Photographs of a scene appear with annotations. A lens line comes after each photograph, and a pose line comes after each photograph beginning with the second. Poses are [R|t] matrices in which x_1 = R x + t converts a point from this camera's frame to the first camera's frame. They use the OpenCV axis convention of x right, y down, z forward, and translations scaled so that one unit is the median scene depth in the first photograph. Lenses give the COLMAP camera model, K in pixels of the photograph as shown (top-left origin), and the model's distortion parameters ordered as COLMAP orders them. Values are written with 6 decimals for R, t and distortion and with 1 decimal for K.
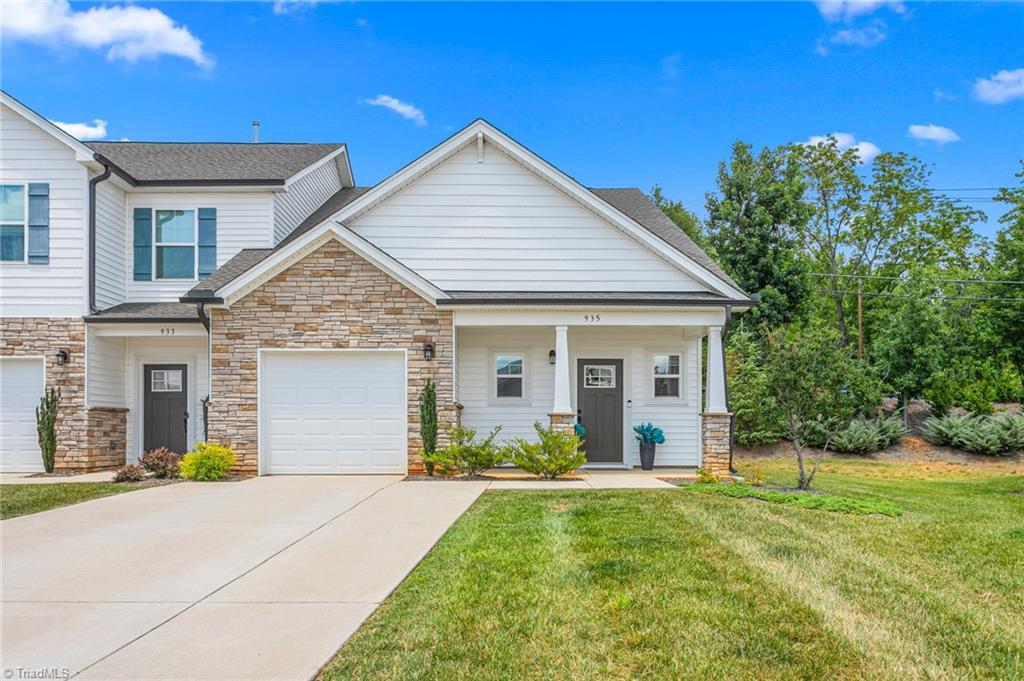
lens RADIAL K [[822.3, 0, 511.7], [0, 822.3, 342.0], [0, 0, 1]] dist [-0.033404, -0.001747]
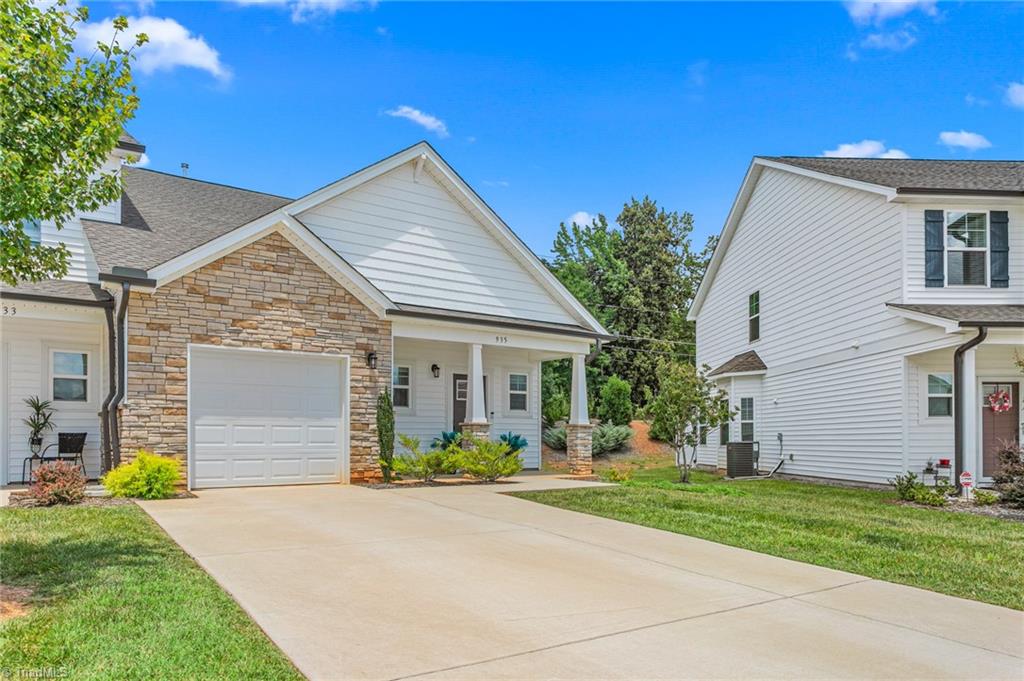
lens RADIAL K [[691.0, 0, 509.7], [0, 691.0, 362.9], [0, 0, 1]] dist [-0.003762, -0.001267]
pose [[0.828534, 0.062362, 0.556456, -0.428649], [-0.063519, 0.997832, -0.017250, 0.019079], [-0.556325, -0.021053, 0.830698, 0.203392]]
